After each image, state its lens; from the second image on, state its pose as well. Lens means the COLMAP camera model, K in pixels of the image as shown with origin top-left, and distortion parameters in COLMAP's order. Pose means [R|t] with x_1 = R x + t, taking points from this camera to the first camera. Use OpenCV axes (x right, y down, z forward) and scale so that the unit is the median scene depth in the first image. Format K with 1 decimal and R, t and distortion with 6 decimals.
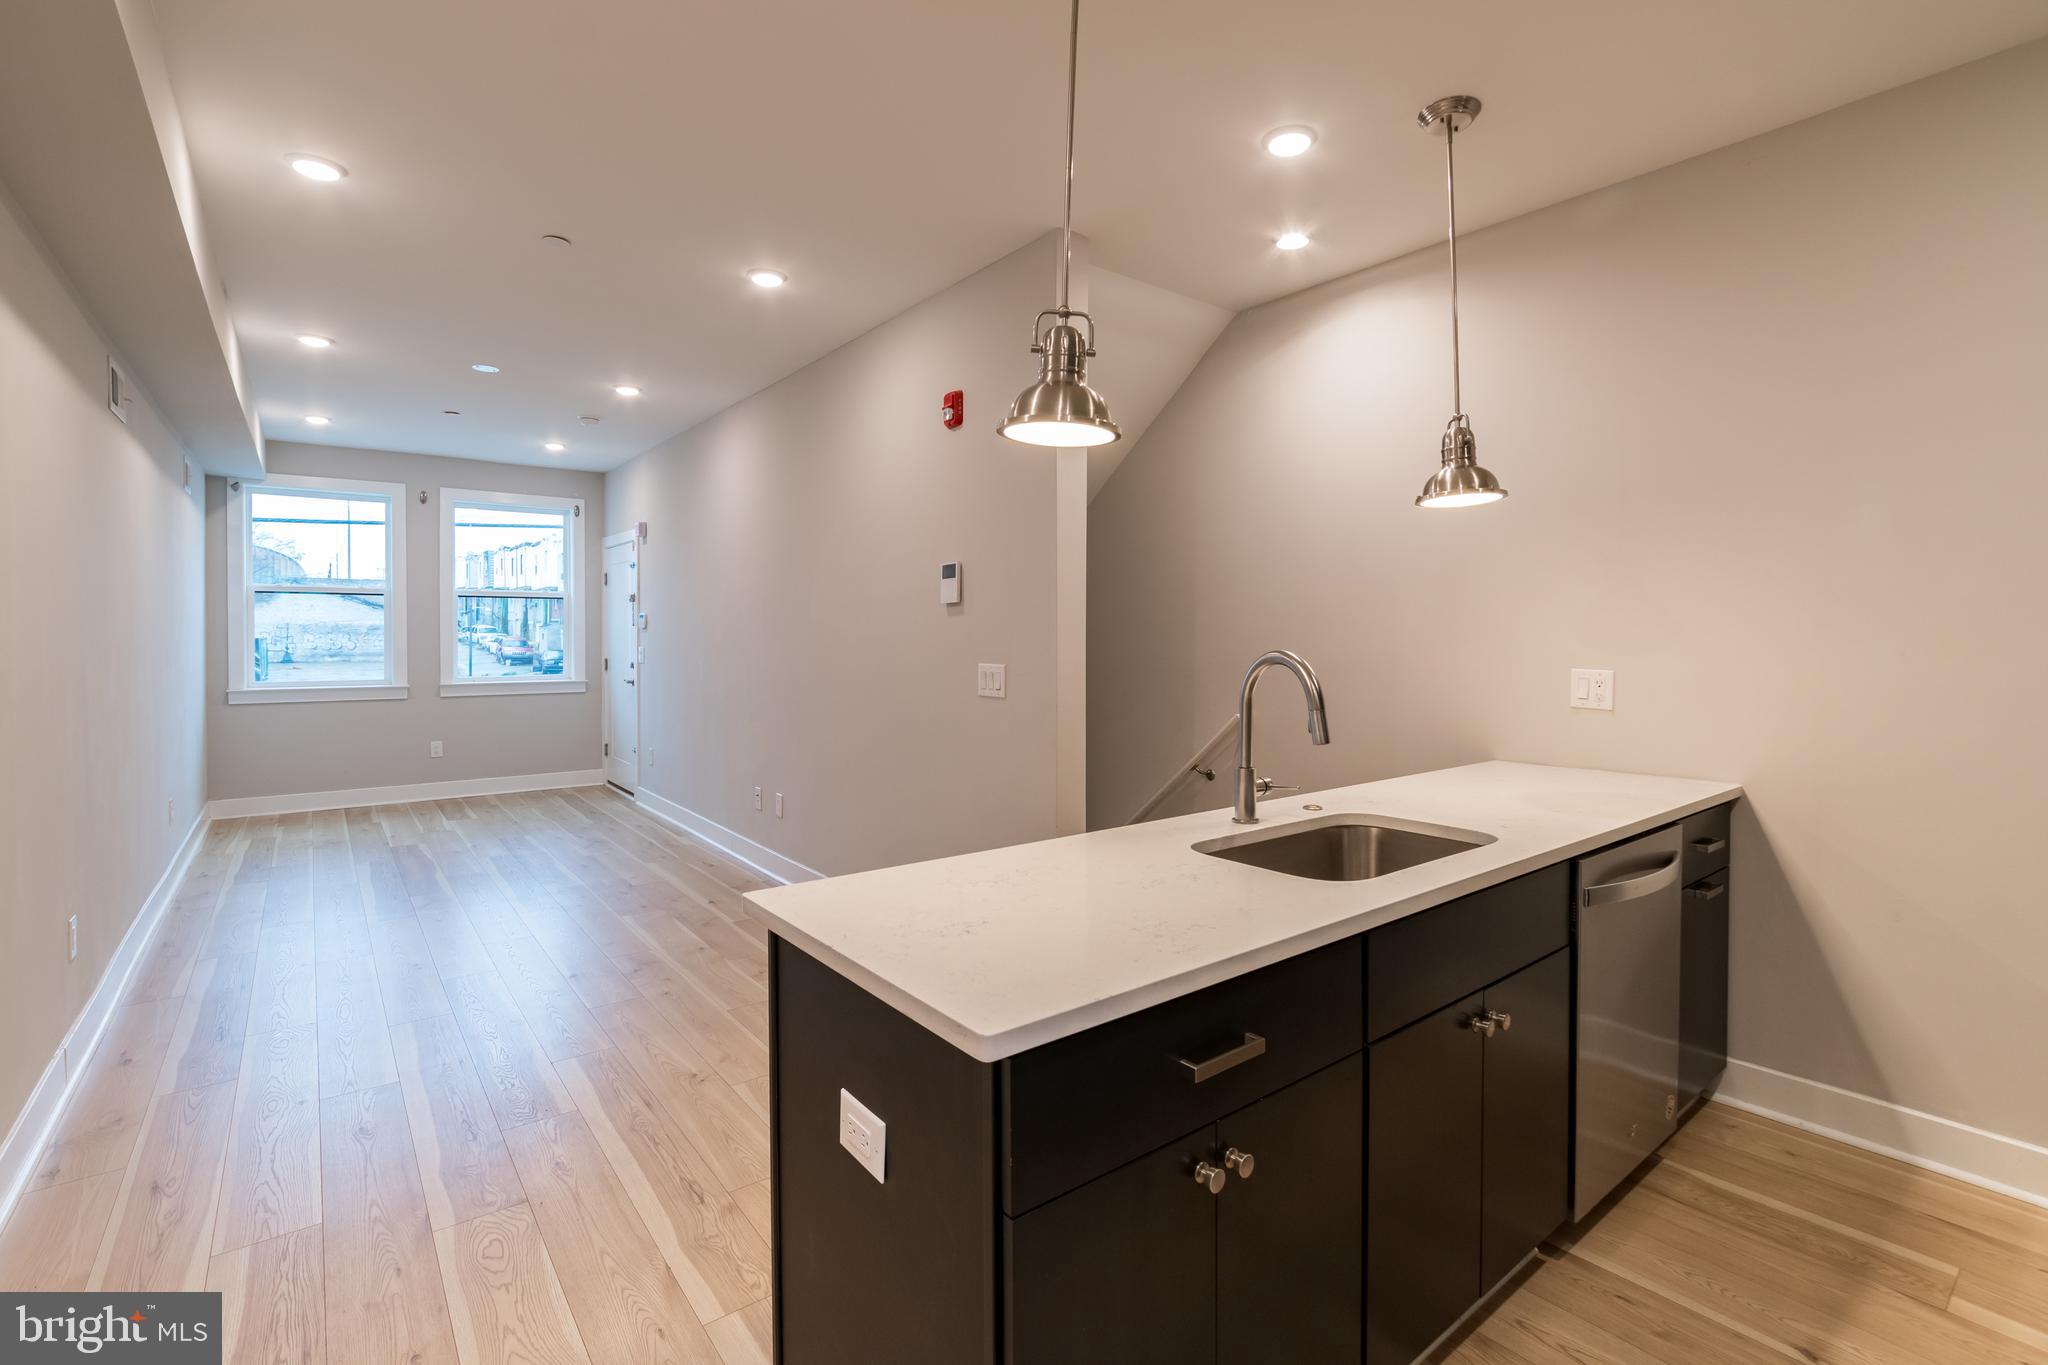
lens RADIAL K [[940.4, 0, 1029.5], [0, 940.4, 636.4], [0, 0, 1]] dist [-0.003743, -0.001426]
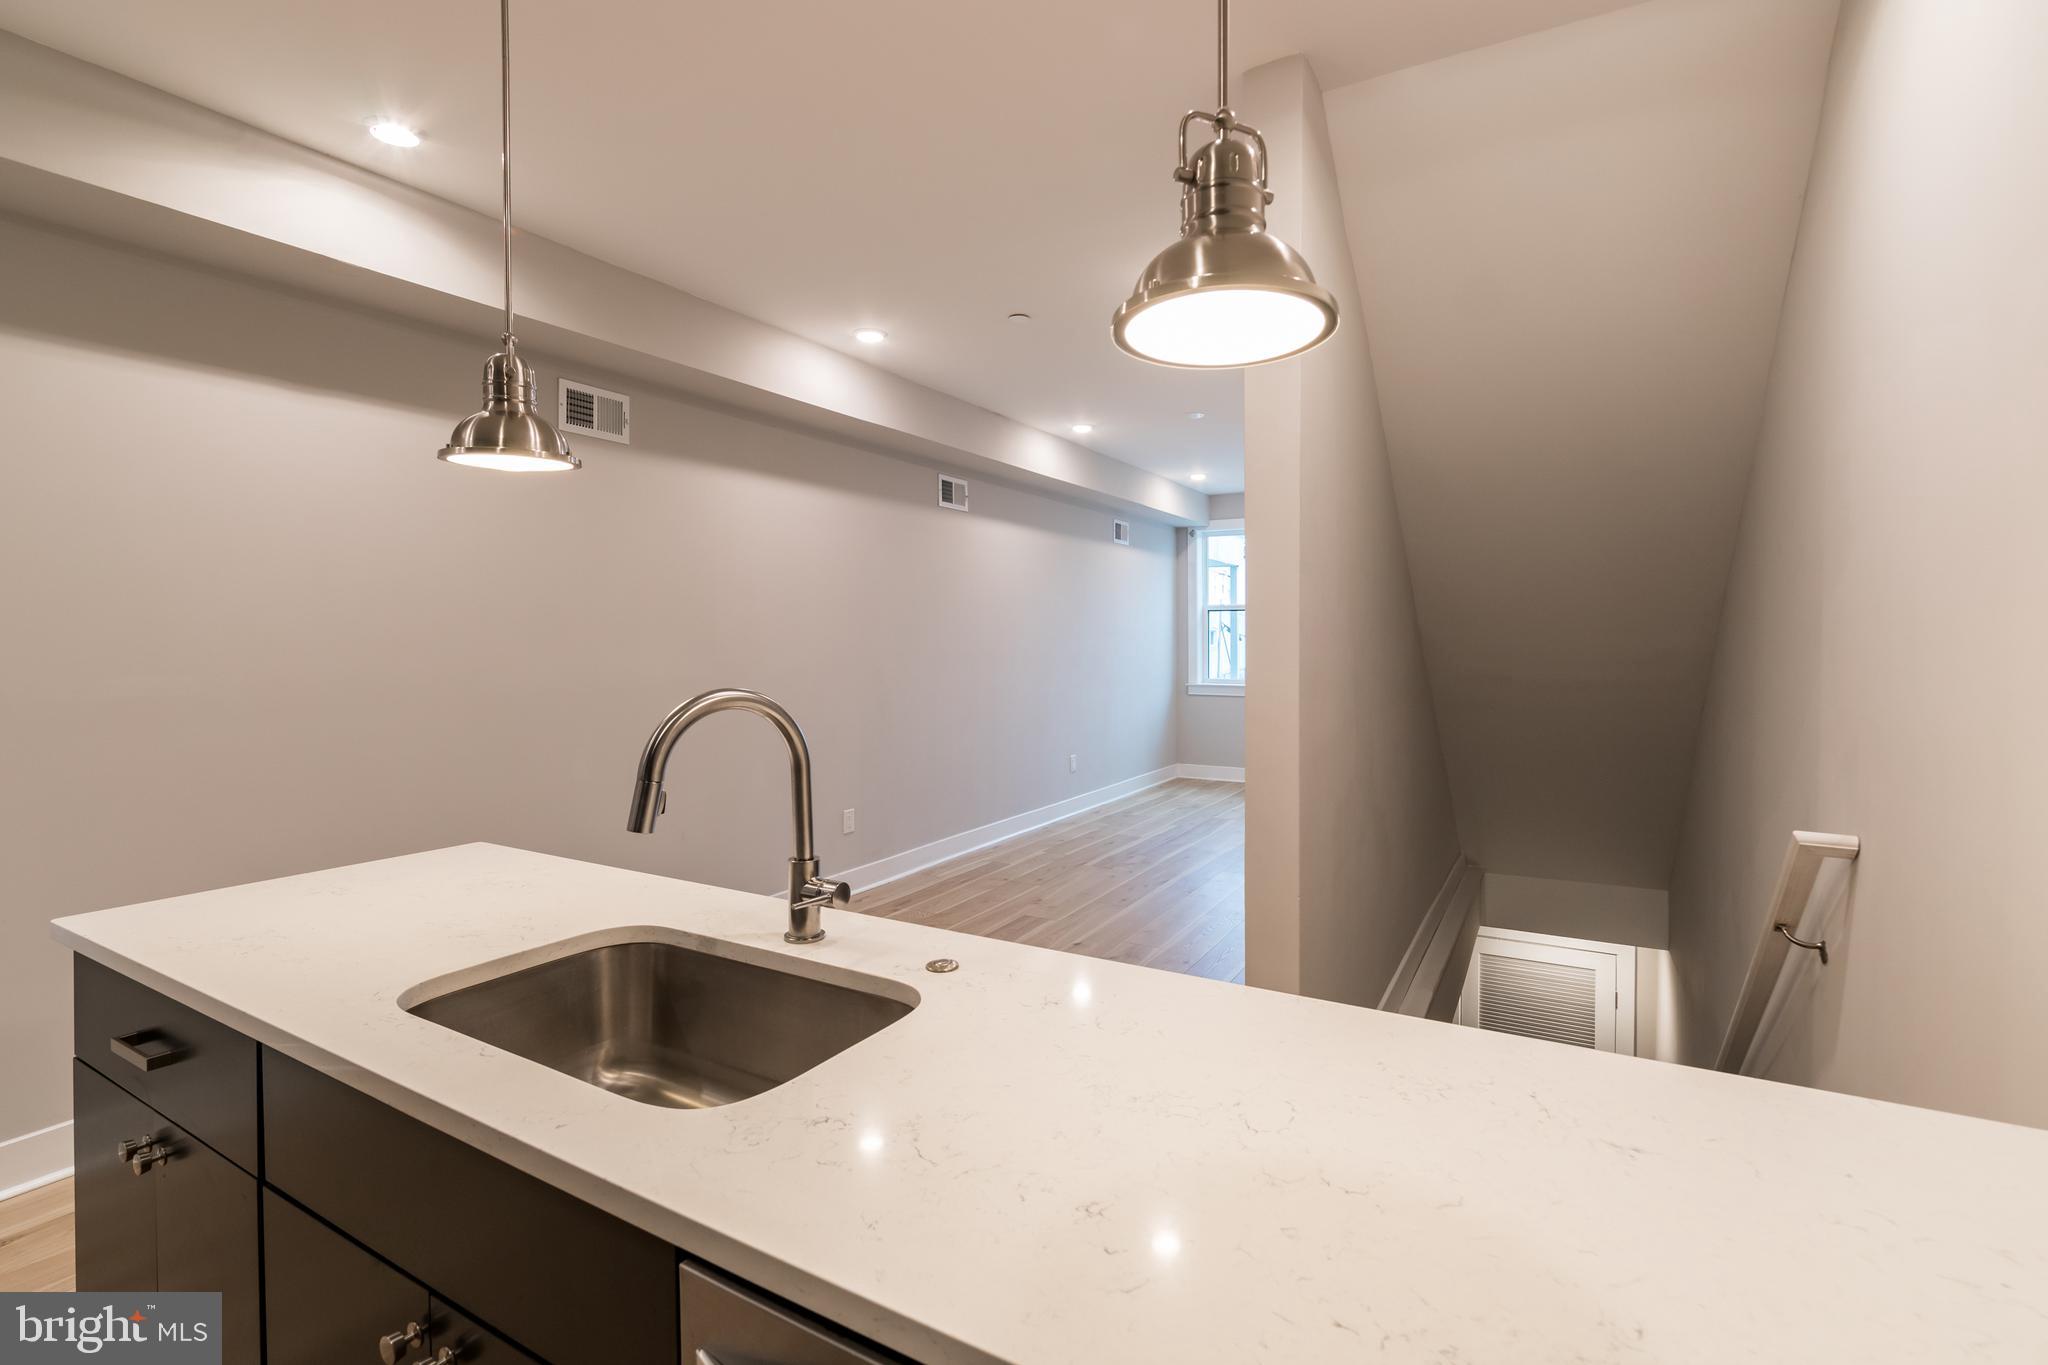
lens RADIAL K [[915.0, 0, 1030.6], [0, 915.0, 646.6], [0, 0, 1]] dist [-0.000443, -0.000240]
pose [[0.376511, 0.006798, -0.926387, 0.268874], [-0.002989, 0.999977, 0.006123, -0.004058], [0.926407, 0.000464, 0.376523, 0.267888]]
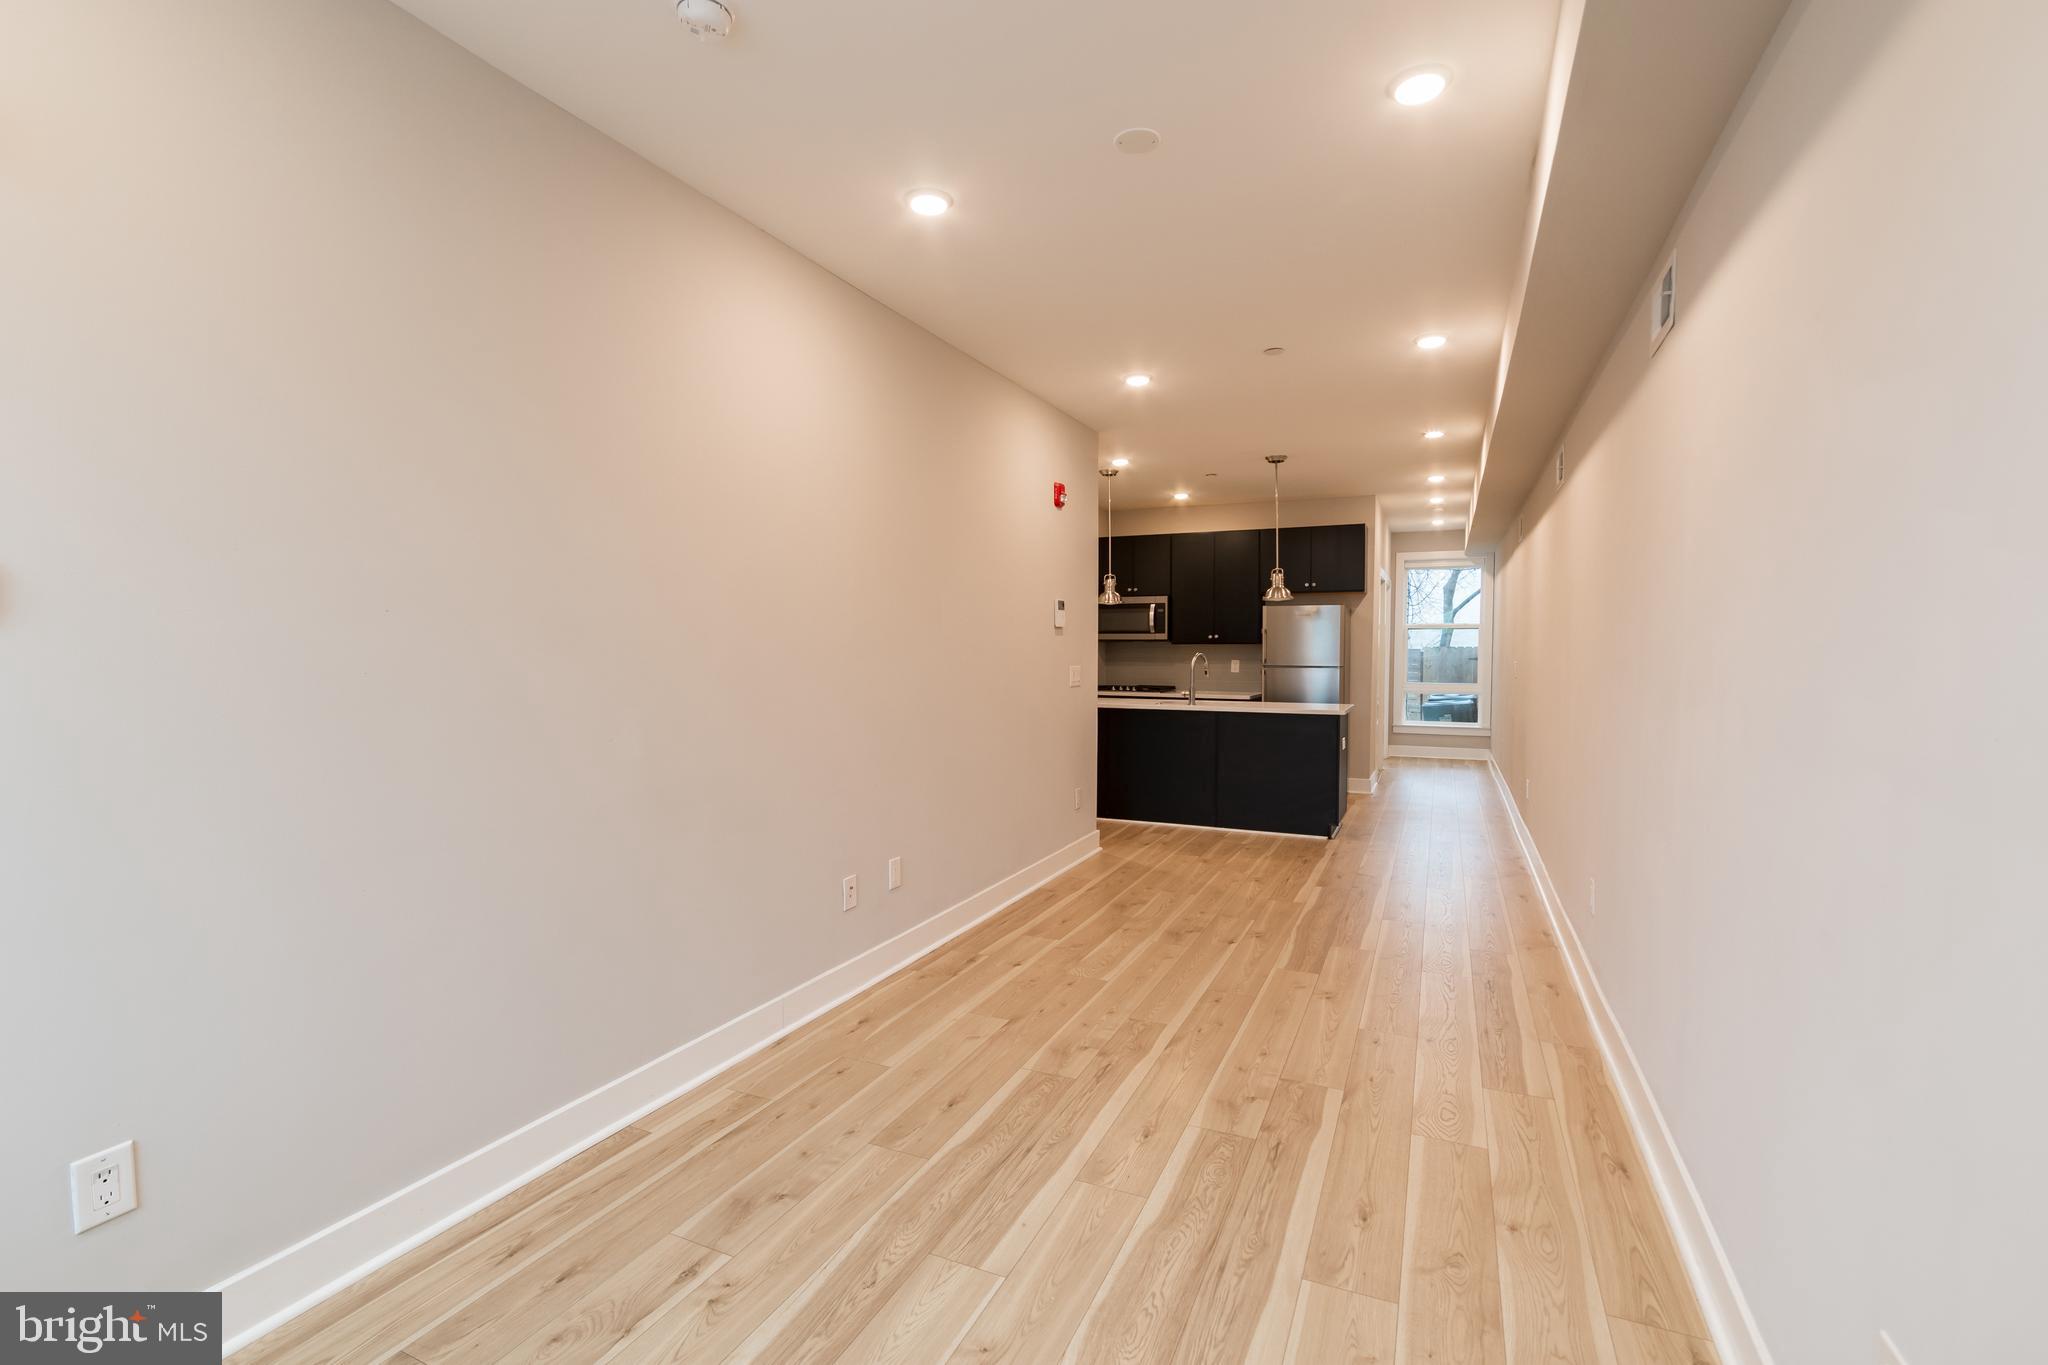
lens RADIAL K [[897.1, 0, 1048.7], [0, 897.1, 675.0], [0, 0, 1]] dist [-0.001391, -0.030257]
pose [[-0.477210, -0.031613, 0.878220, -0.685351], [0.001310, 0.999326, 0.036684, -0.006061], [-0.878788, 0.018656, -0.476847, 0.879494]]
